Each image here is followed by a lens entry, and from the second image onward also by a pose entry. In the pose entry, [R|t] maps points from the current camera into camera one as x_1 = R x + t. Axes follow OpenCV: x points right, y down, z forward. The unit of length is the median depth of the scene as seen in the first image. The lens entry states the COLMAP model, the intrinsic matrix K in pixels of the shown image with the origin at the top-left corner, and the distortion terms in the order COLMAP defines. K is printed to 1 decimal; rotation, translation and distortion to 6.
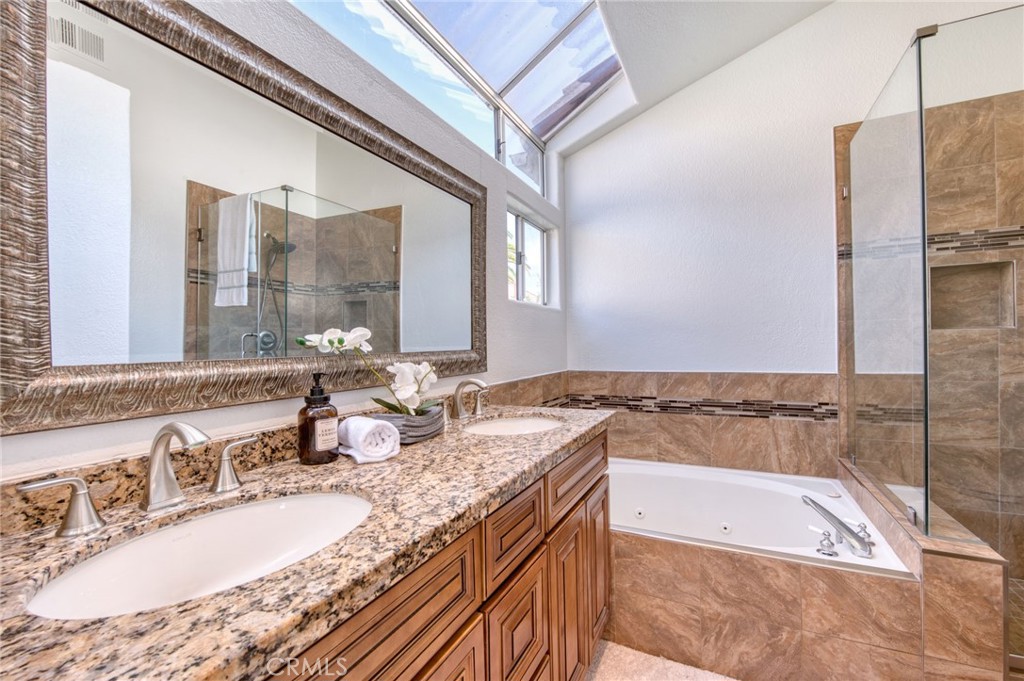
lens RADIAL K [[414.9, 0, 505.4], [0, 414.9, 333.3], [0, 0, 1]] dist [-0.006642, -0.001214]
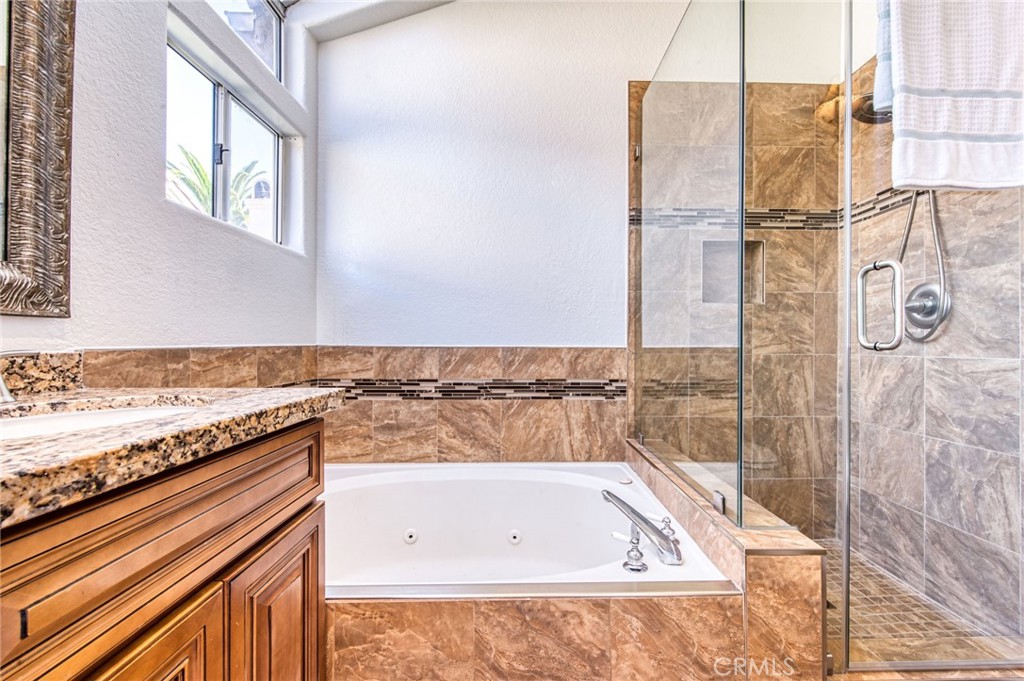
lens RADIAL K [[433.6, 0, 487.6], [0, 433.6, 340.5], [0, 0, 1]] dist [0.012337, -0.000279]
pose [[0.915914, 0.007330, 0.401308, 0.134564], [-0.016322, 0.999686, 0.018994, 0.070249], [-0.401043, -0.023948, 0.915746, 0.243511]]
